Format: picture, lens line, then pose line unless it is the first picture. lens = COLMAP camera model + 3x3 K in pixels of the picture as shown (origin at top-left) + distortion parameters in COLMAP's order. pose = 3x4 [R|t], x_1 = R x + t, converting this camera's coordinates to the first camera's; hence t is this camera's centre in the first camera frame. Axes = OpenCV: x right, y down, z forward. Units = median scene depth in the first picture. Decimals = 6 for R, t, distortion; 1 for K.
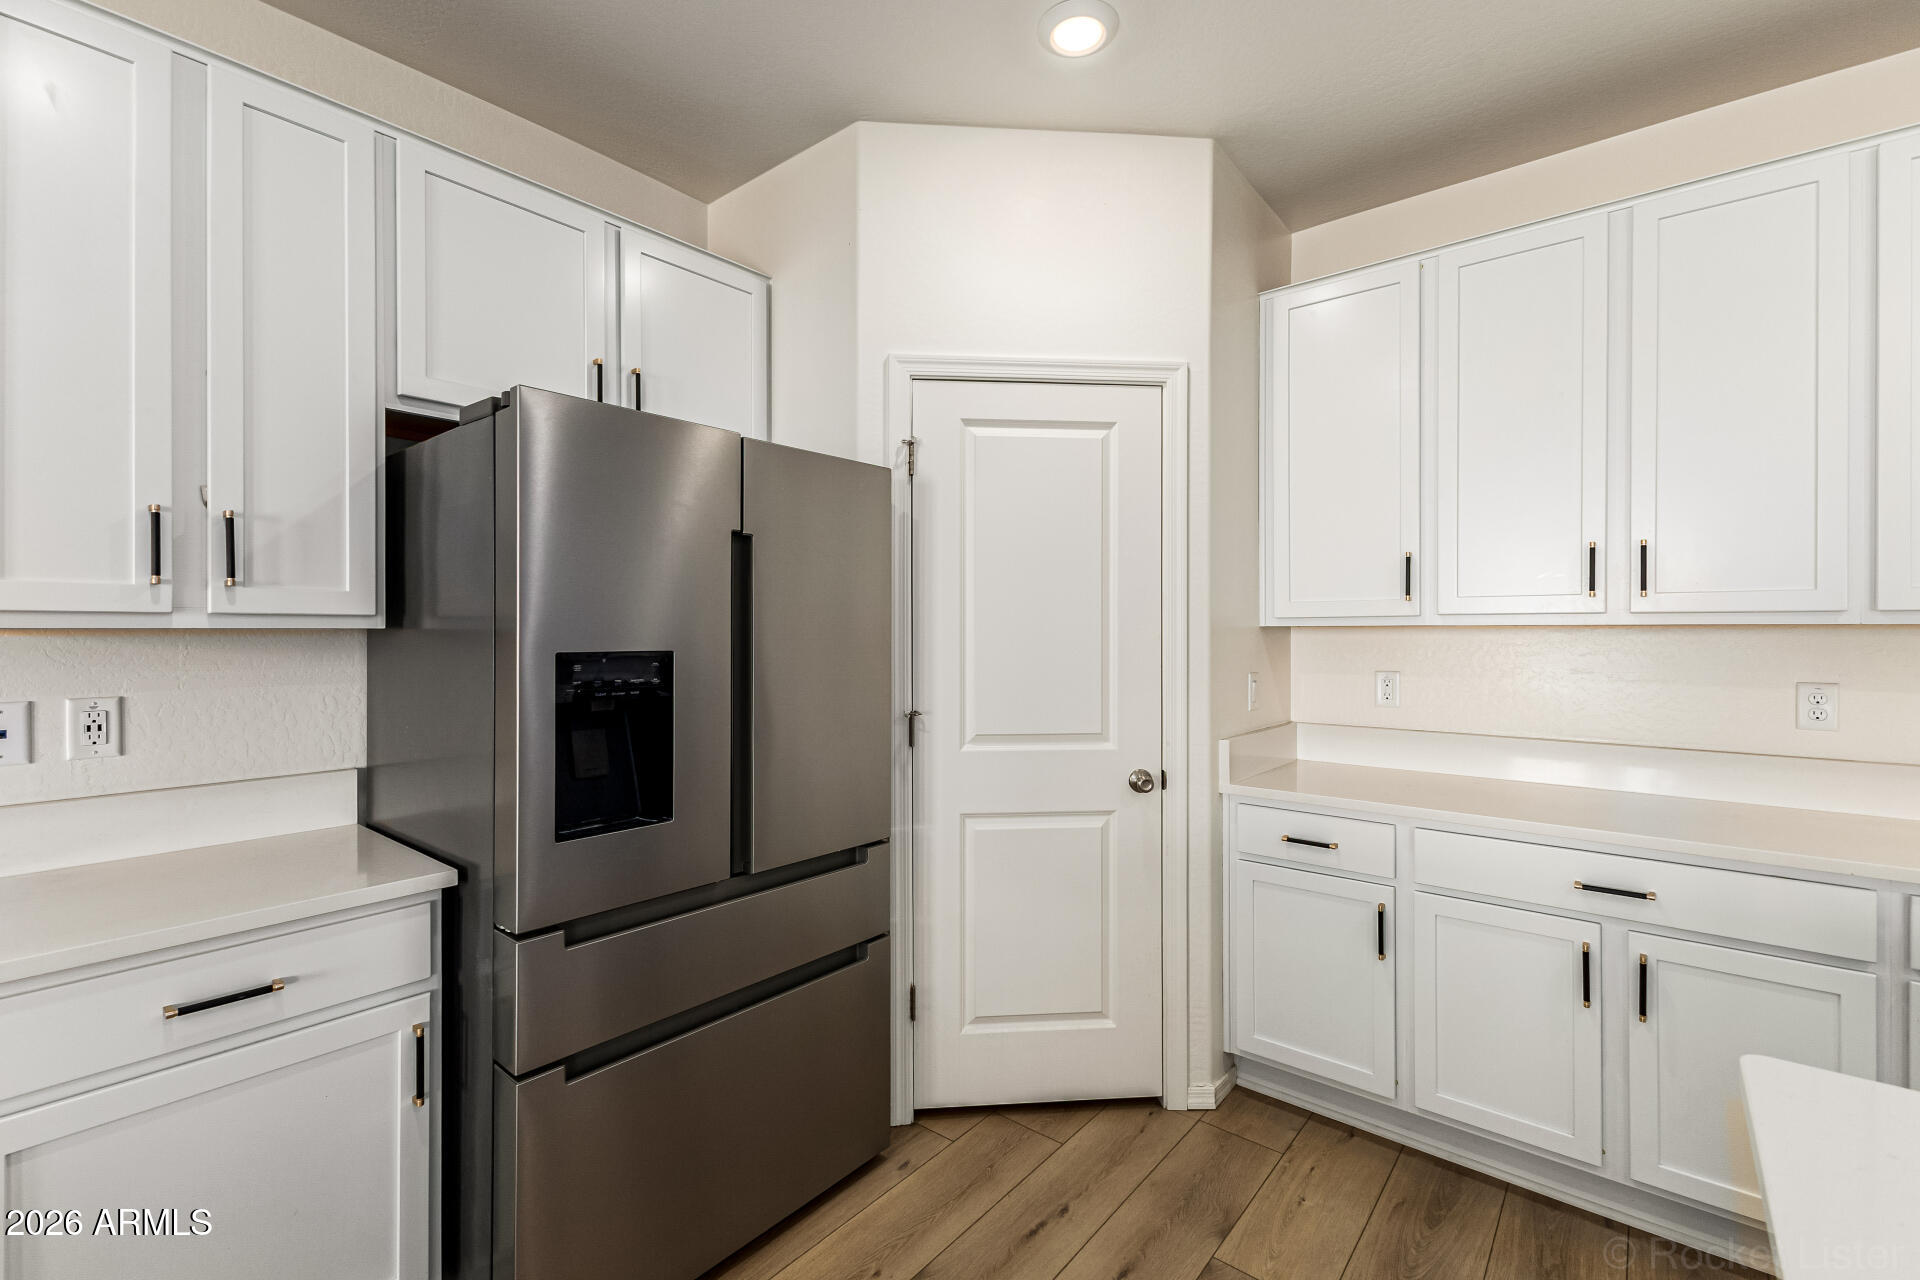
lens RADIAL K [[835.5, 0, 969.5], [0, 835.5, 631.4], [0, 0, 1]] dist [0.010584, -0.001717]
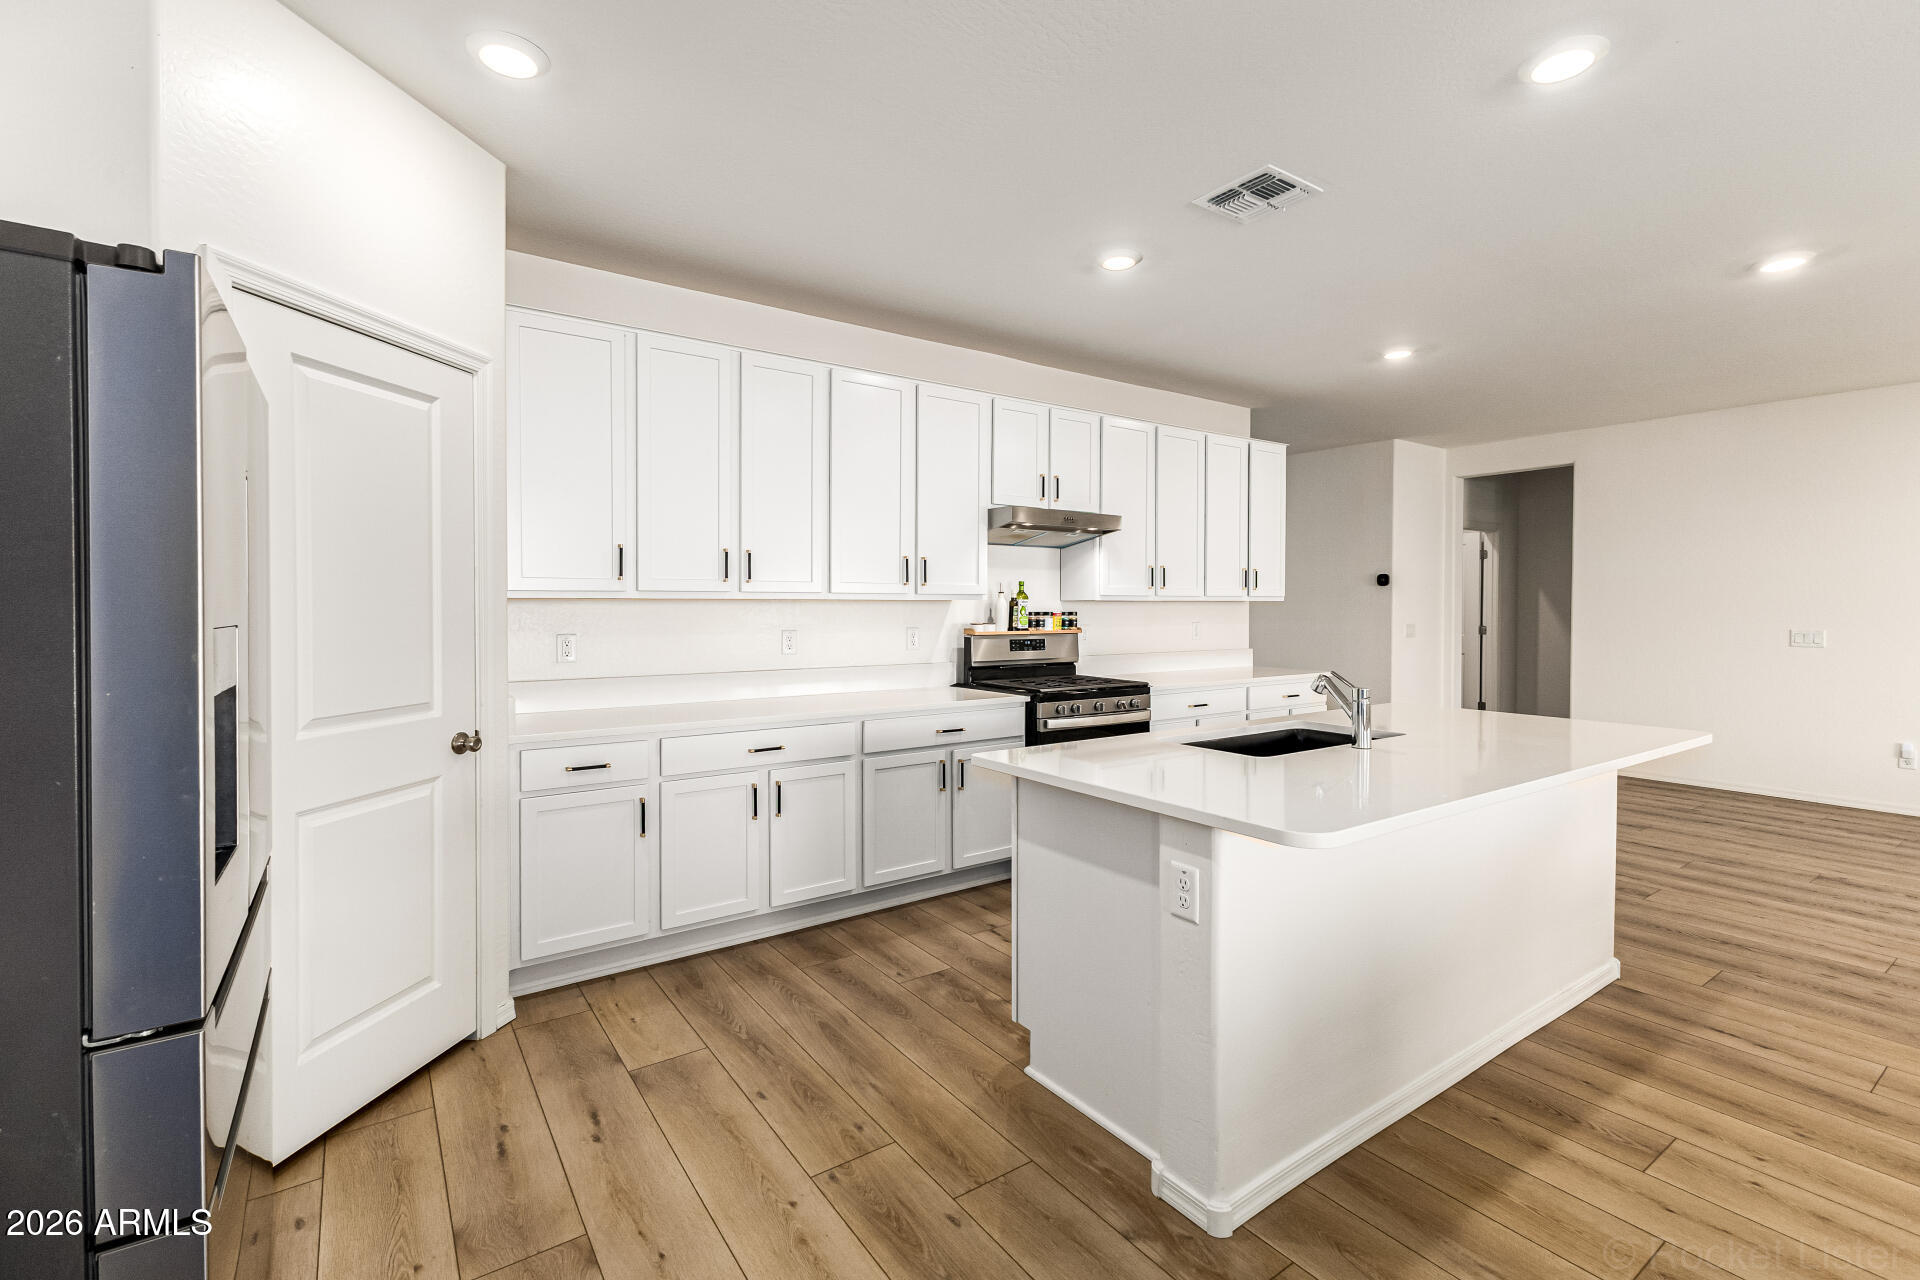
lens RADIAL K [[835.5, 0, 942.0], [0, 835.5, 616.2], [0, 0, 1]] dist [0.010584, -0.001717]
pose [[0.282746, -0.010826, 0.959134, -0.654115], [0.002927, 0.999941, 0.010423, 0.008846], [-0.959190, -0.000139, 0.282761, 0.117521]]
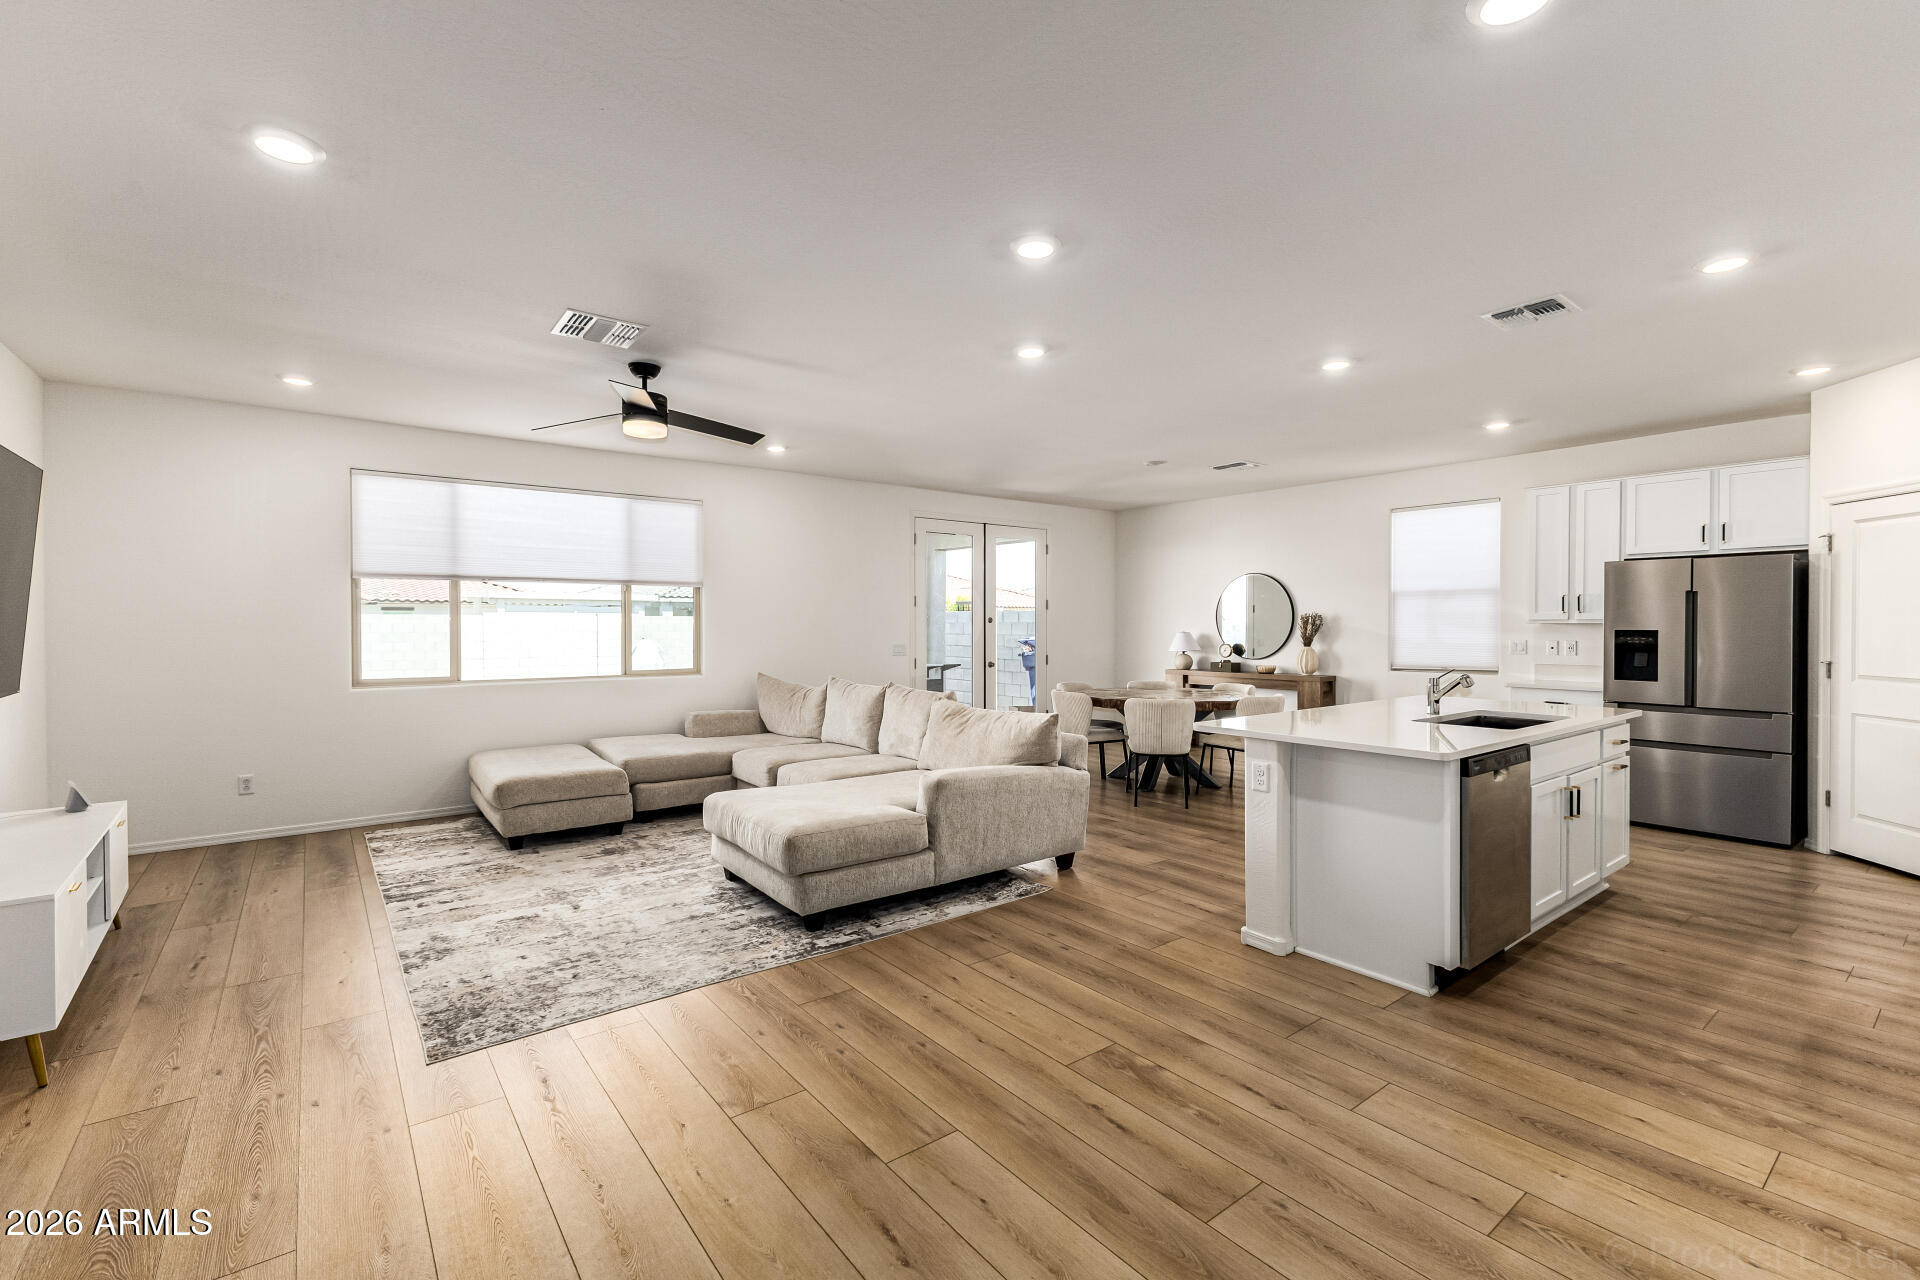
lens RADIAL K [[835.5, 0, 965.8], [0, 835.5, 632.9], [0, 0, 1]] dist [0.010584, -0.001717]
pose [[-0.208116, 0.012399, -0.978026, 2.474665], [0.003668, 0.999923, 0.011896, -0.011863], [0.978097, -0.001111, -0.208145, -0.699284]]
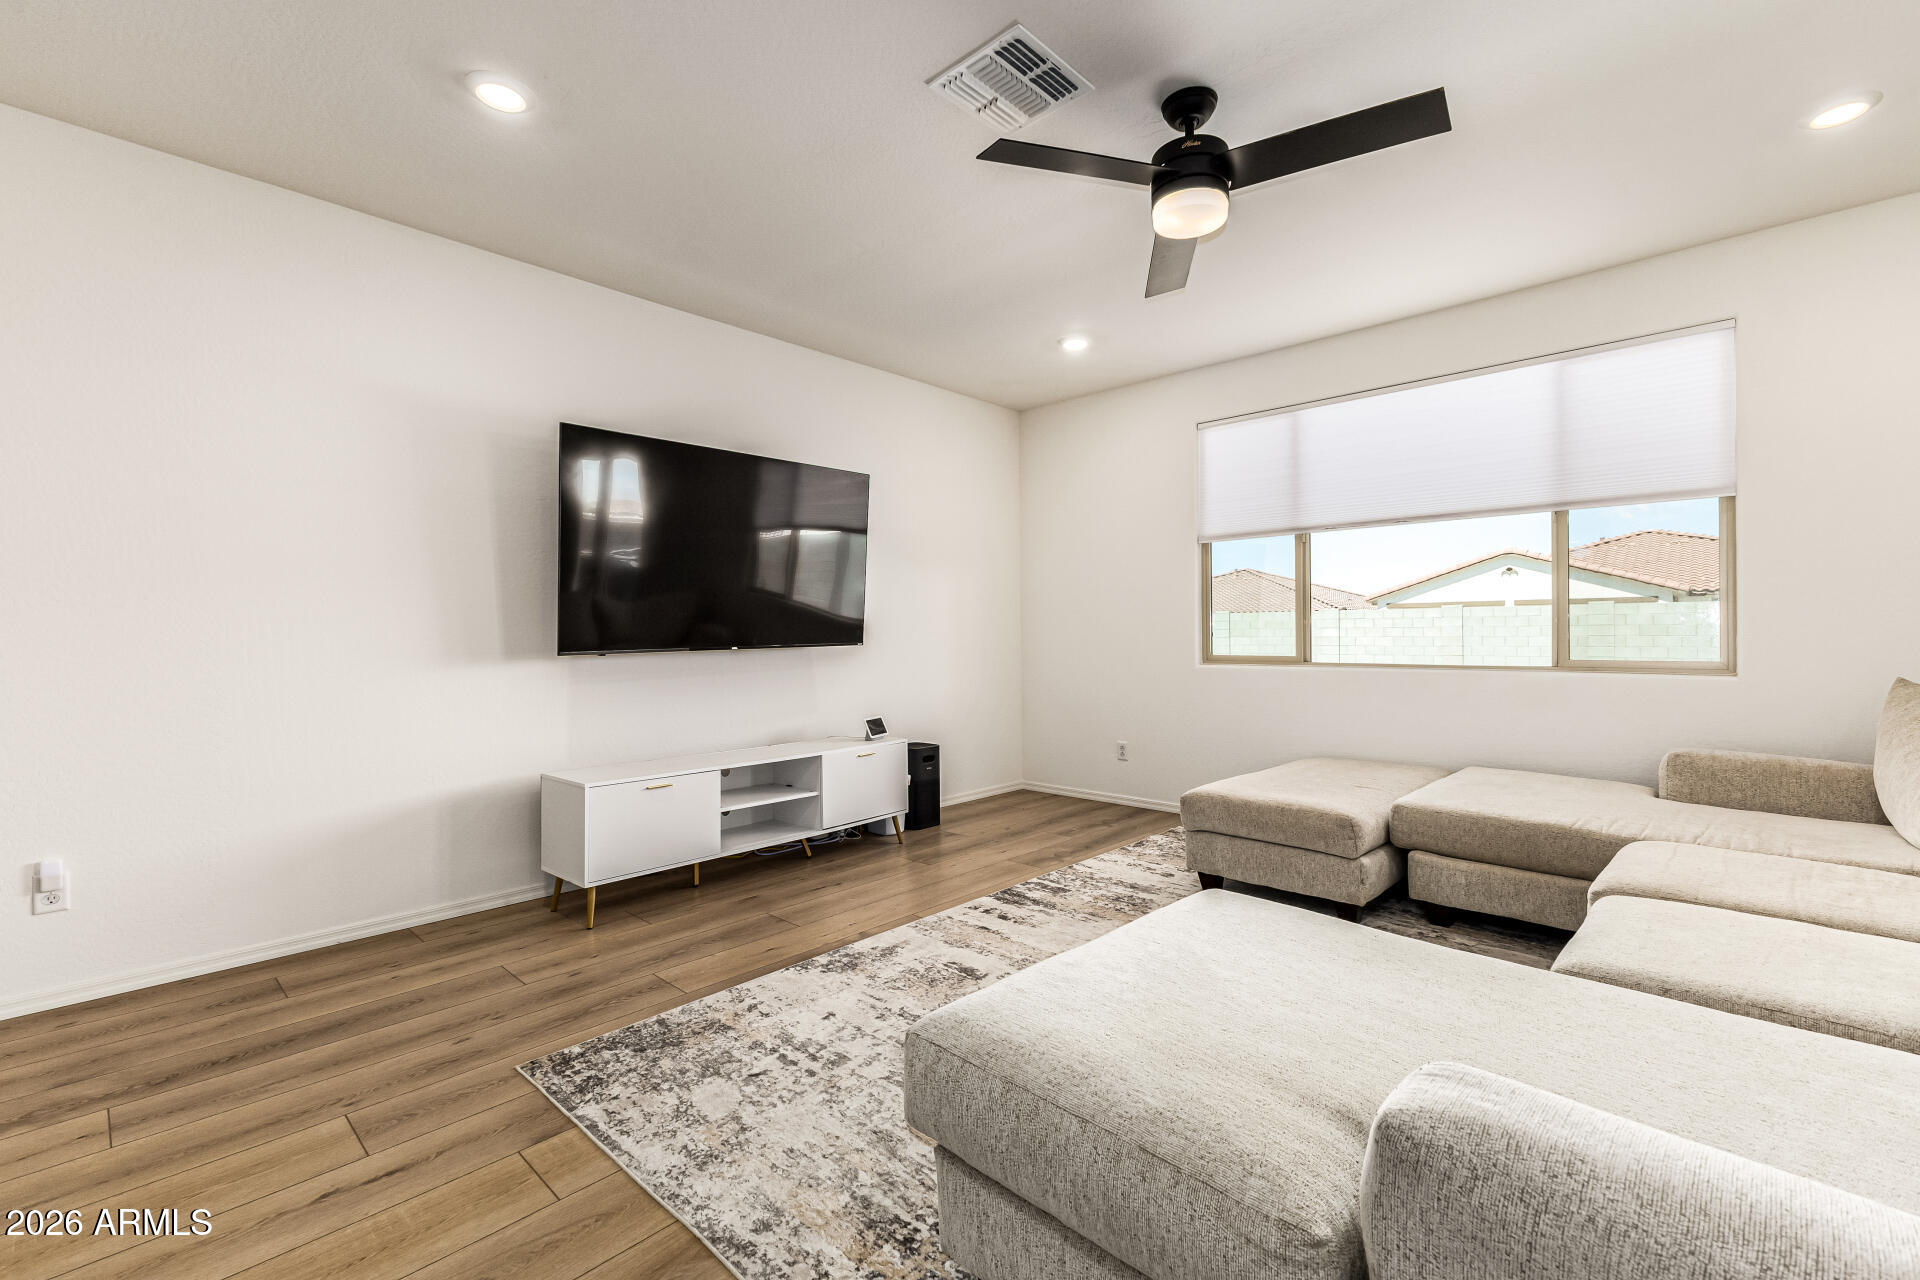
lens RADIAL K [[835.5, 0, 973.9], [0, 835.5, 632.6], [0, 0, 1]] dist [0.010584, -0.001717]
pose [[-0.998926, 0.006519, 0.045881, 0.948988], [0.006371, 0.999974, -0.003364, 0.094019], [-0.045902, -0.003068, -0.998941, -0.717864]]
